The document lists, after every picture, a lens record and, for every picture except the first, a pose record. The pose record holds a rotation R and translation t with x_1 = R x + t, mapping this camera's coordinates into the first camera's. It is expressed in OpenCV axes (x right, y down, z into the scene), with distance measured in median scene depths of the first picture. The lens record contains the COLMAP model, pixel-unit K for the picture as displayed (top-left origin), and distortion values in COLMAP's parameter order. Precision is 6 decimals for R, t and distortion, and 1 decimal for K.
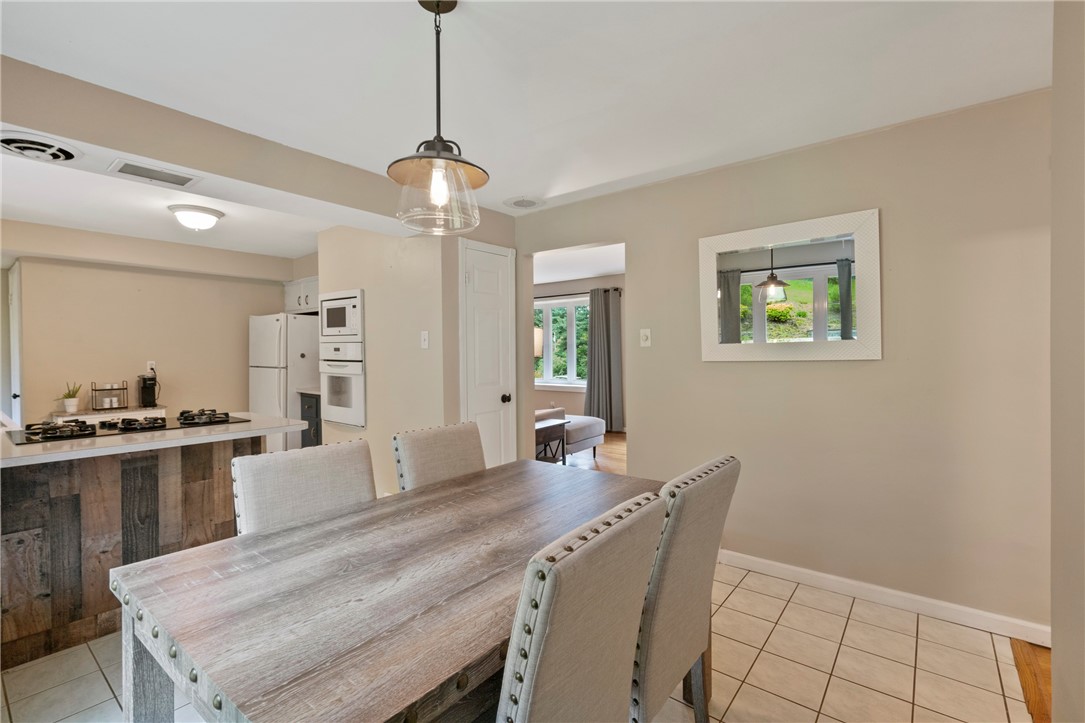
lens RADIAL K [[494.7, 0, 544.7], [0, 494.7, 360.2], [0, 0, 1]] dist [-0.001114, -0.000795]
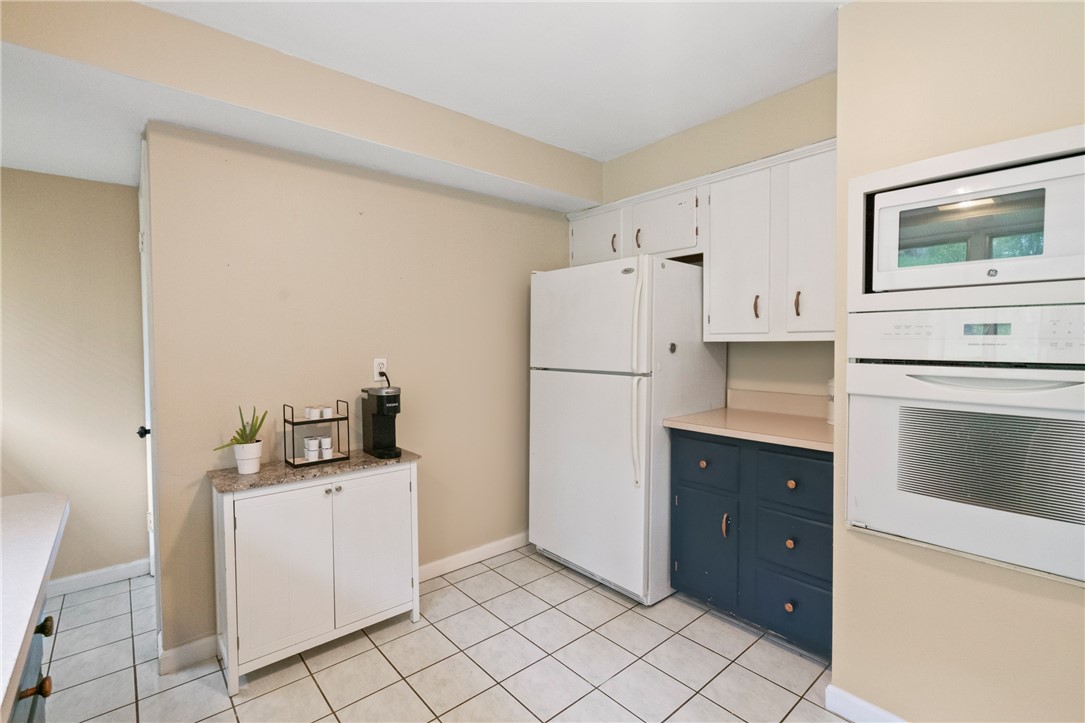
lens RADIAL K [[494.7, 0, 541.0], [0, 494.7, 359.3], [0, 0, 1]] dist [-0.001114, -0.000795]
pose [[0.983137, 0.005993, -0.182775, -0.588074], [-0.003222, 0.999875, 0.015457, -0.006014], [0.182845, -0.014607, 0.983033, 0.581919]]
